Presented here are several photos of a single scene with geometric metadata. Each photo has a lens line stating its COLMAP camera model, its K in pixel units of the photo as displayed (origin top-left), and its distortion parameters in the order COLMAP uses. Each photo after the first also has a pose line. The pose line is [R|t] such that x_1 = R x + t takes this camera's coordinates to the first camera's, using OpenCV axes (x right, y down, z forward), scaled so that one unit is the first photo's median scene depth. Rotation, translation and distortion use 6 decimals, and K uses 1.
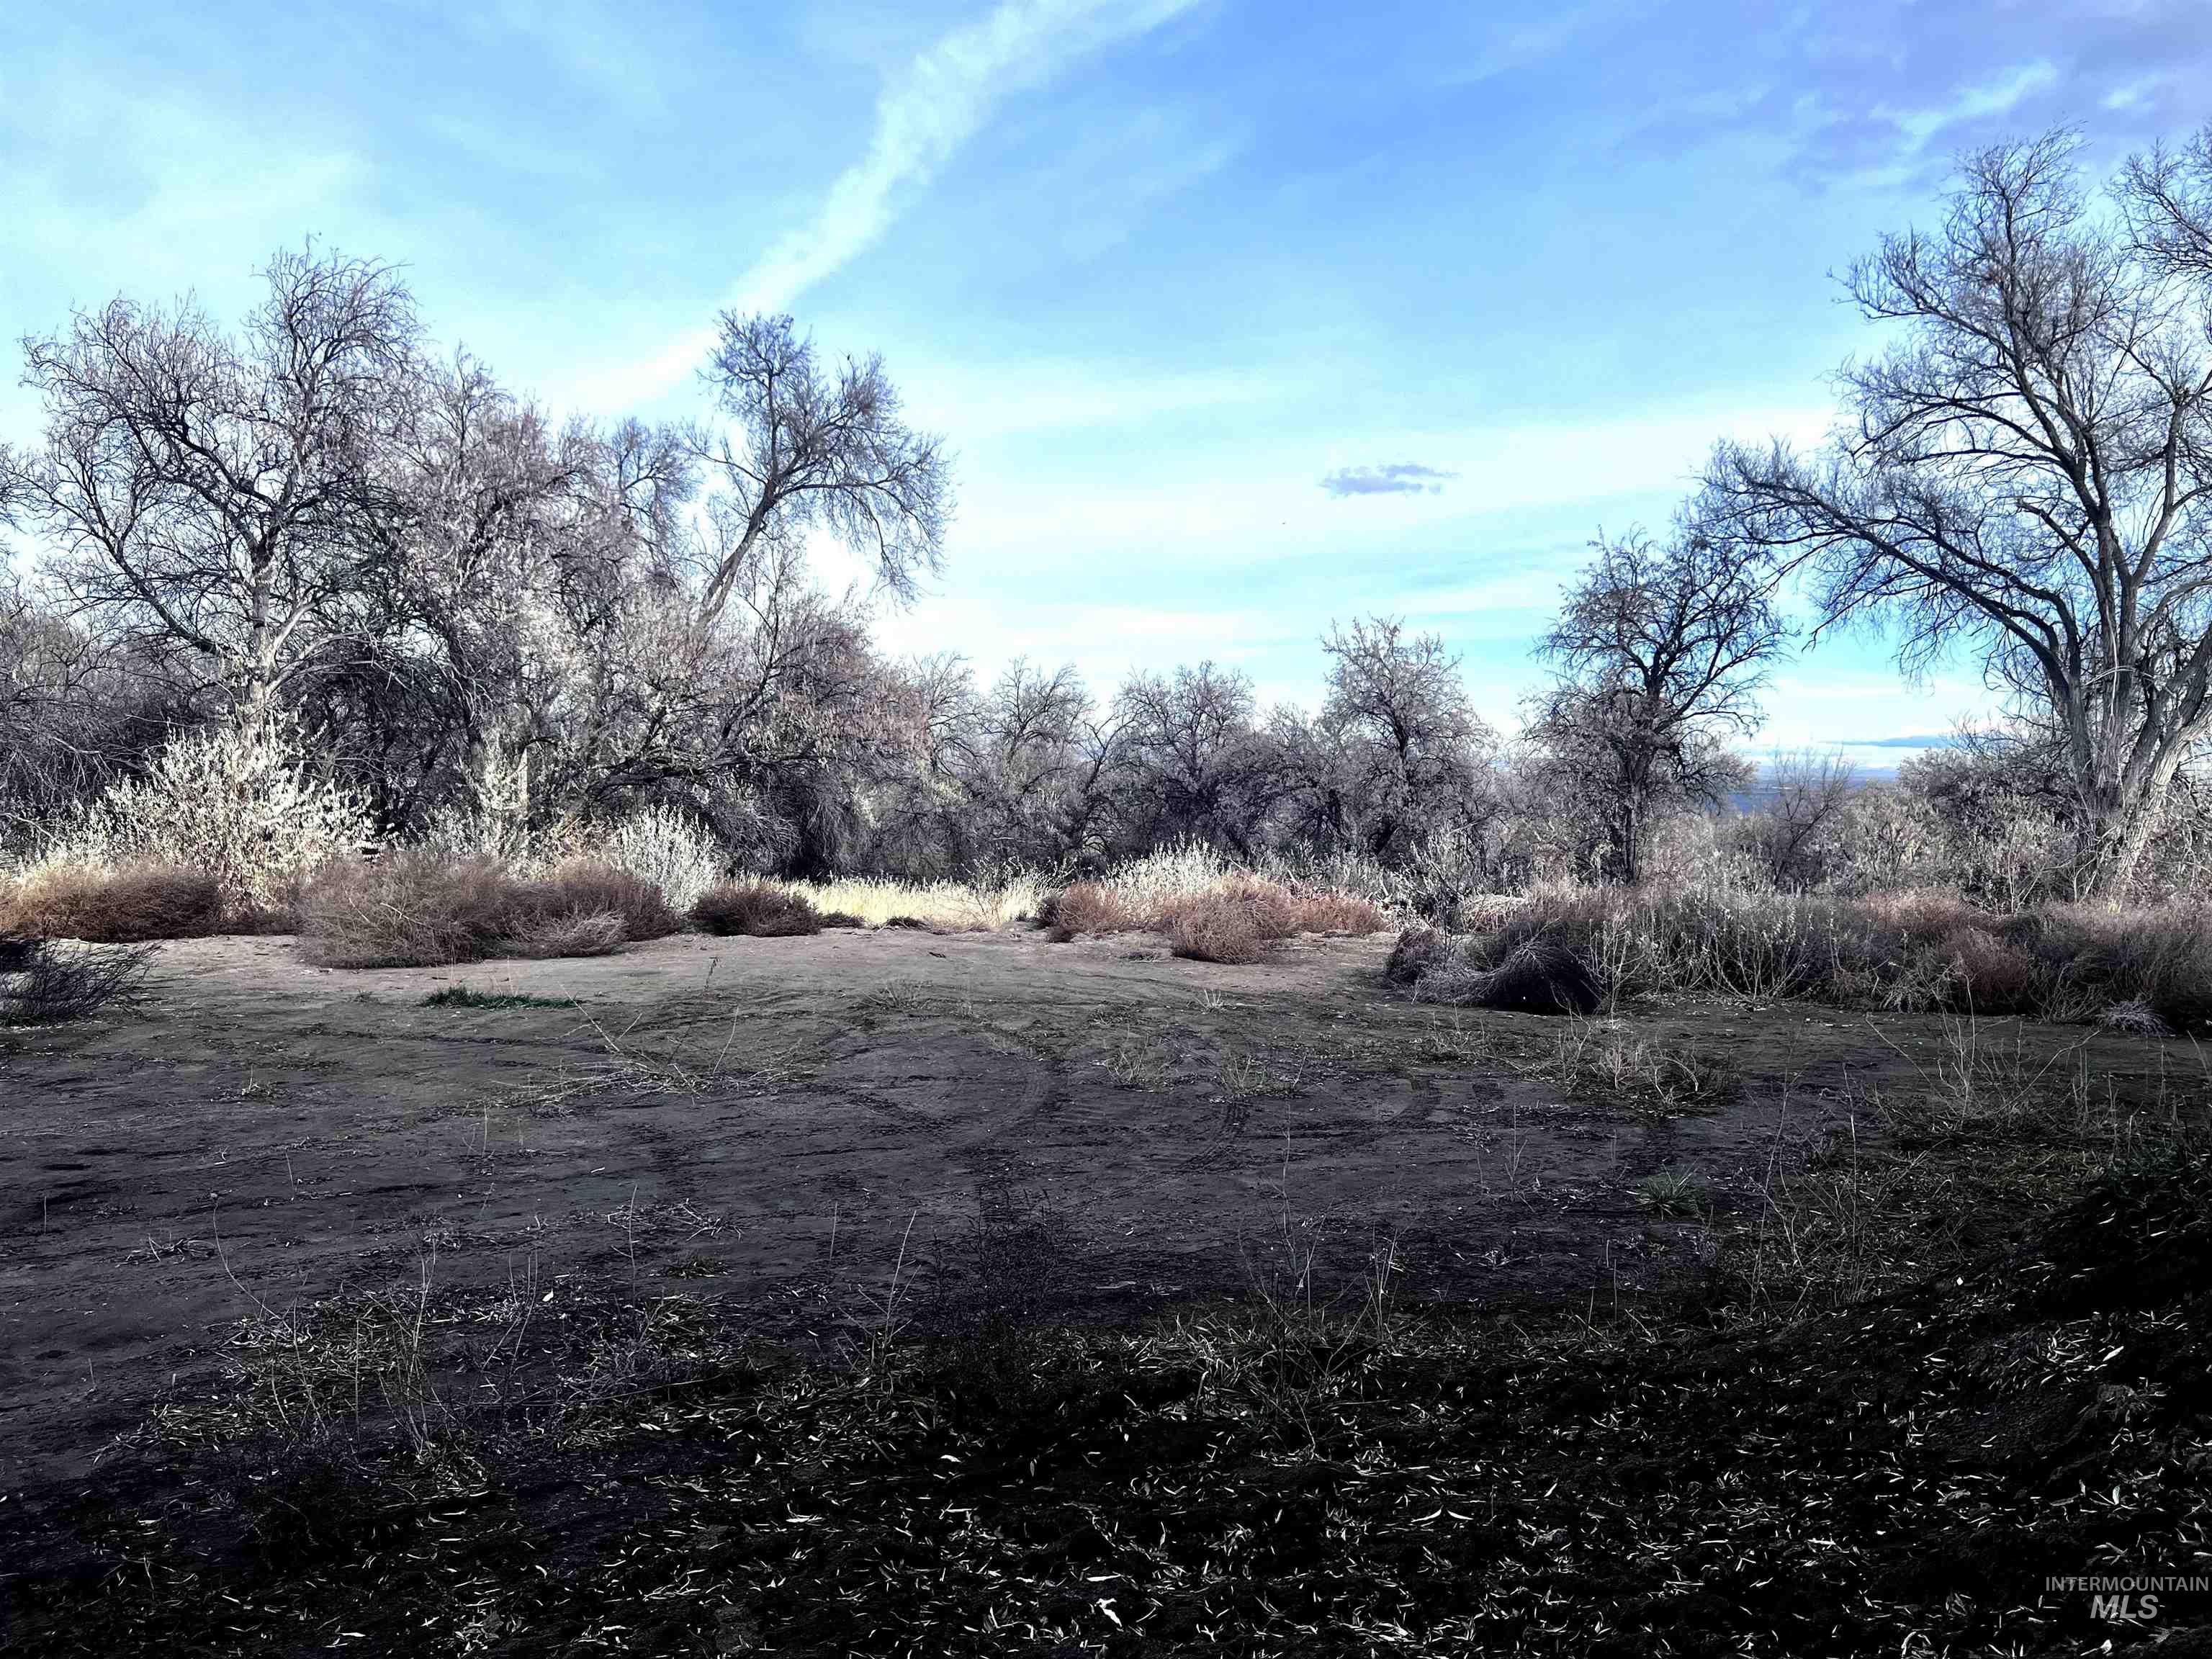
lens RADIAL K [[1683.6, 0, 1106.0], [0, 1683.6, 829.5], [0, 0, 1]] dist [0.094107, -0.126673]
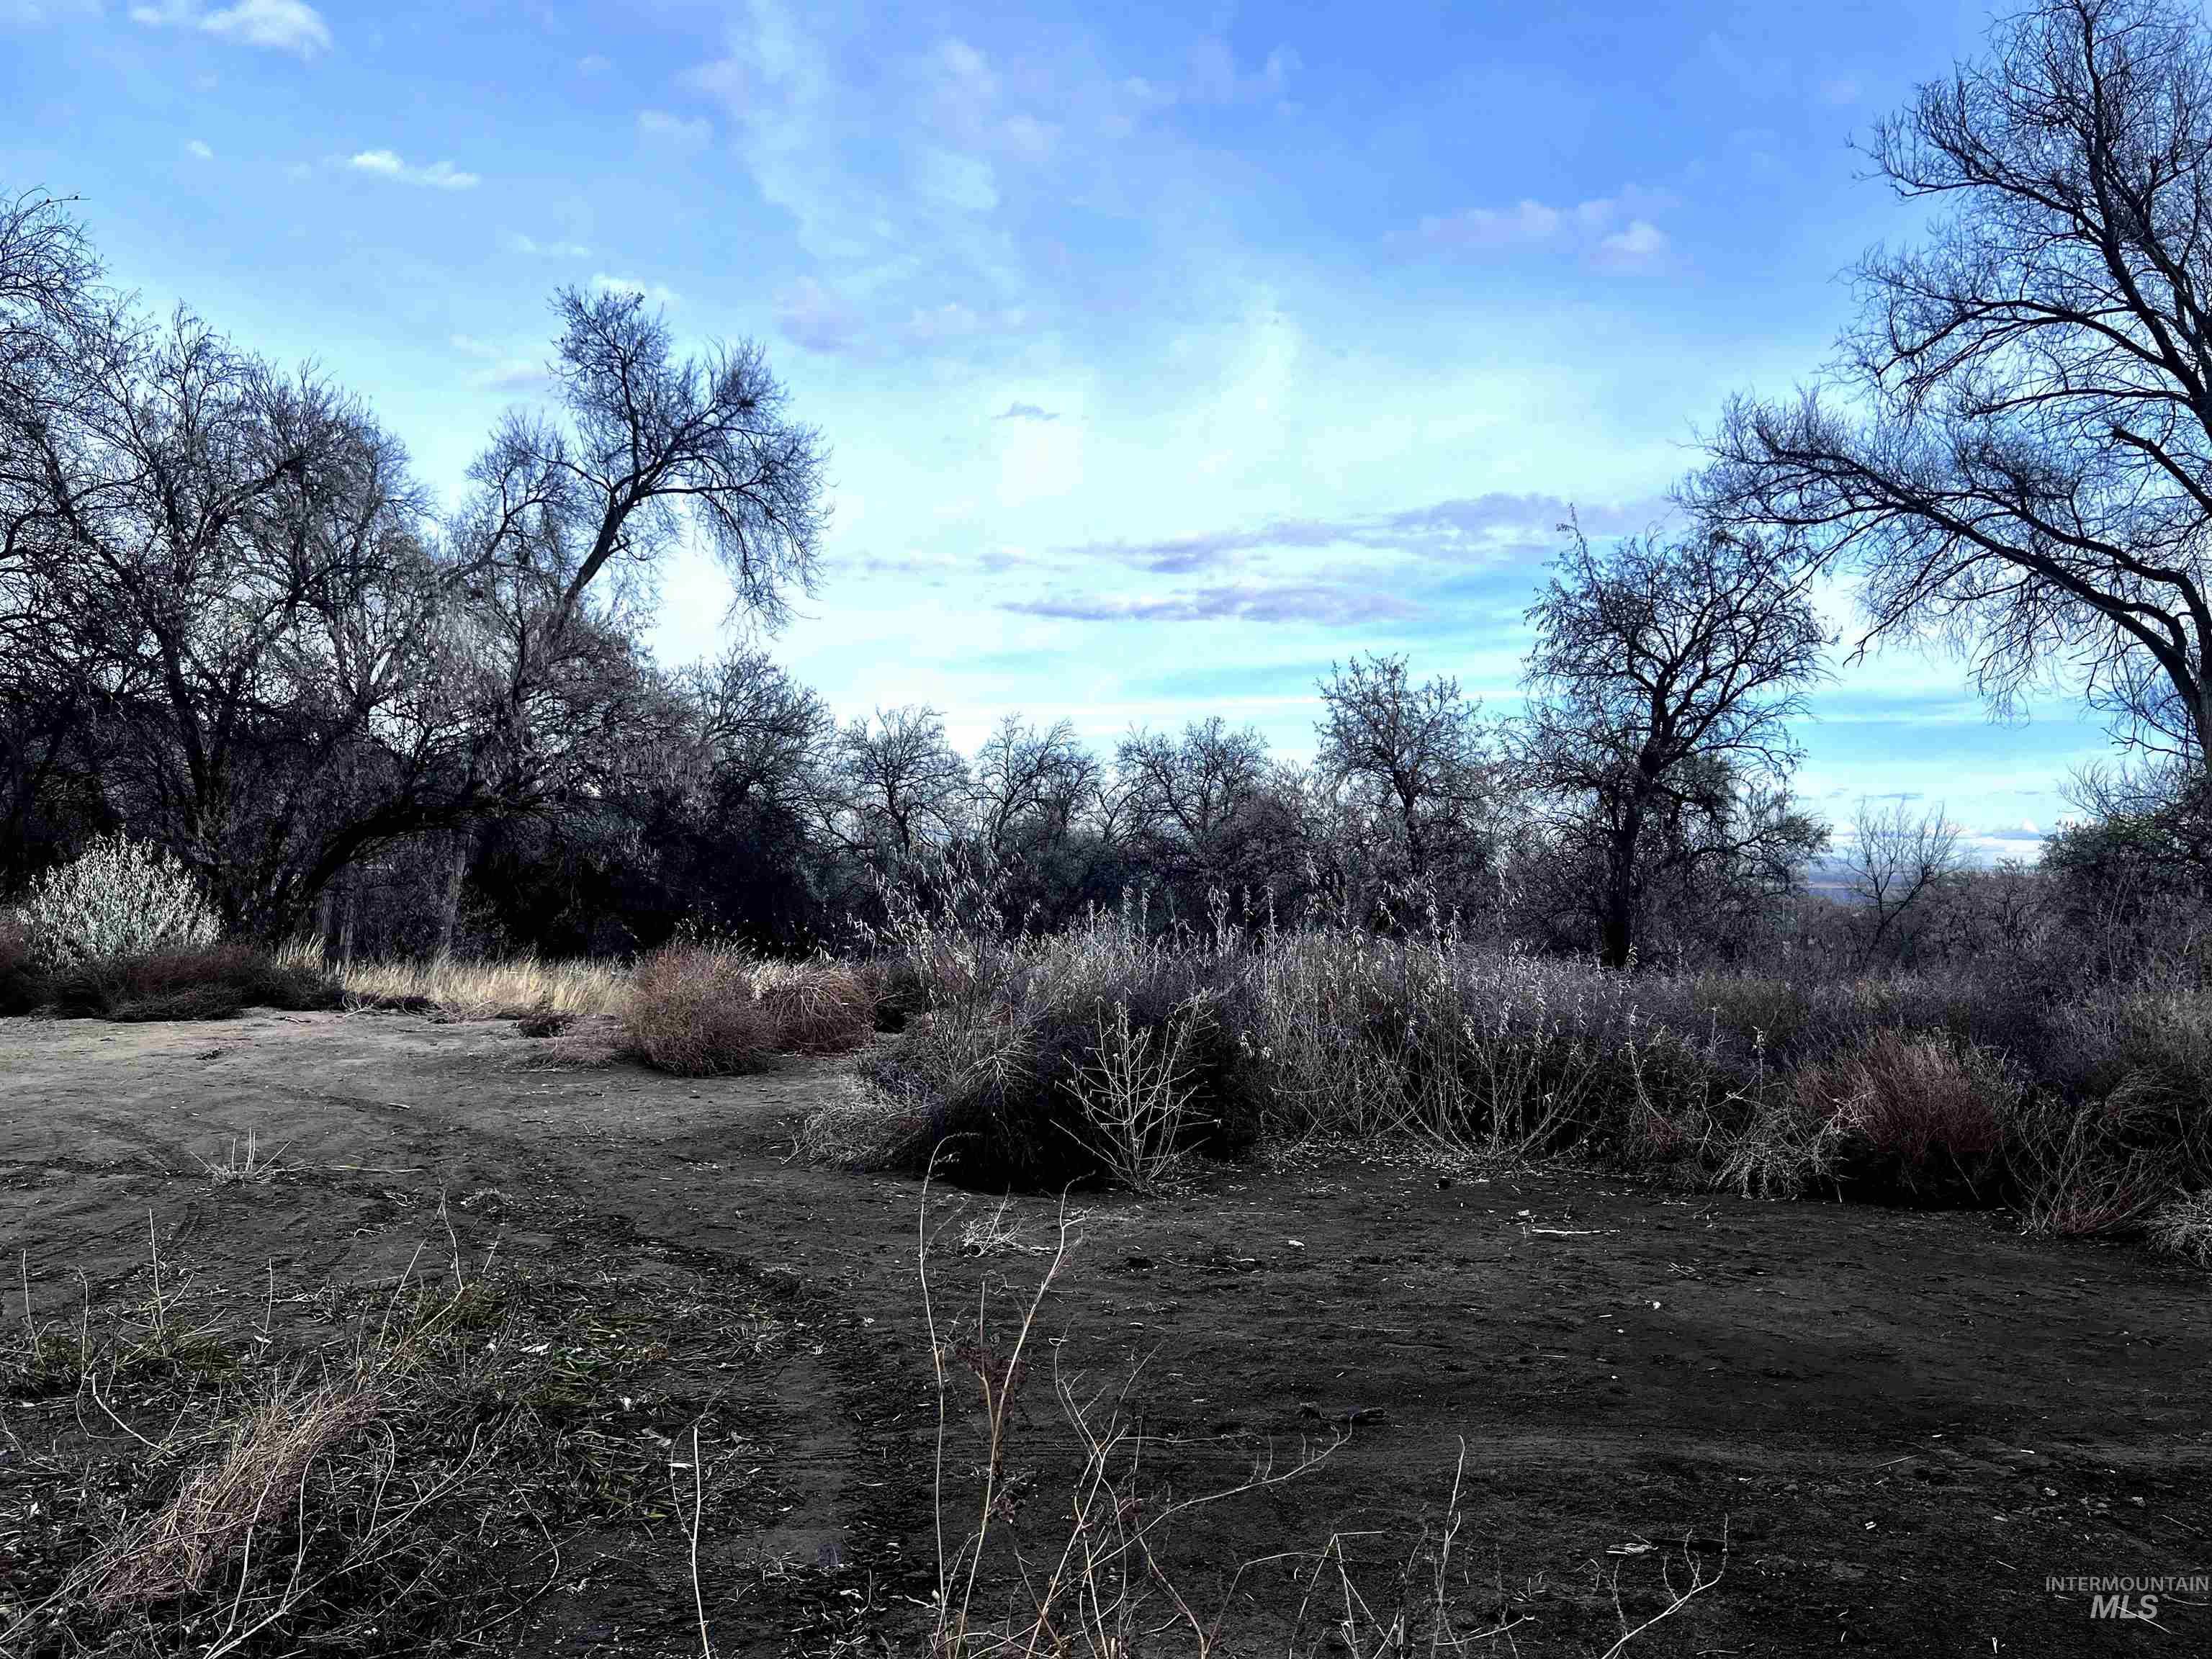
lens RADIAL K [[1653.2, 0, 1106.2], [0, 1653.2, 842.0], [0, 0, 1]] dist [0.096207, -0.128200]
pose [[0.995838, 0.004758, -0.091016, 0.143037], [-0.009033, 0.998872, -0.046617, 0.012784], [0.090691, 0.047245, 0.994758, 0.218134]]
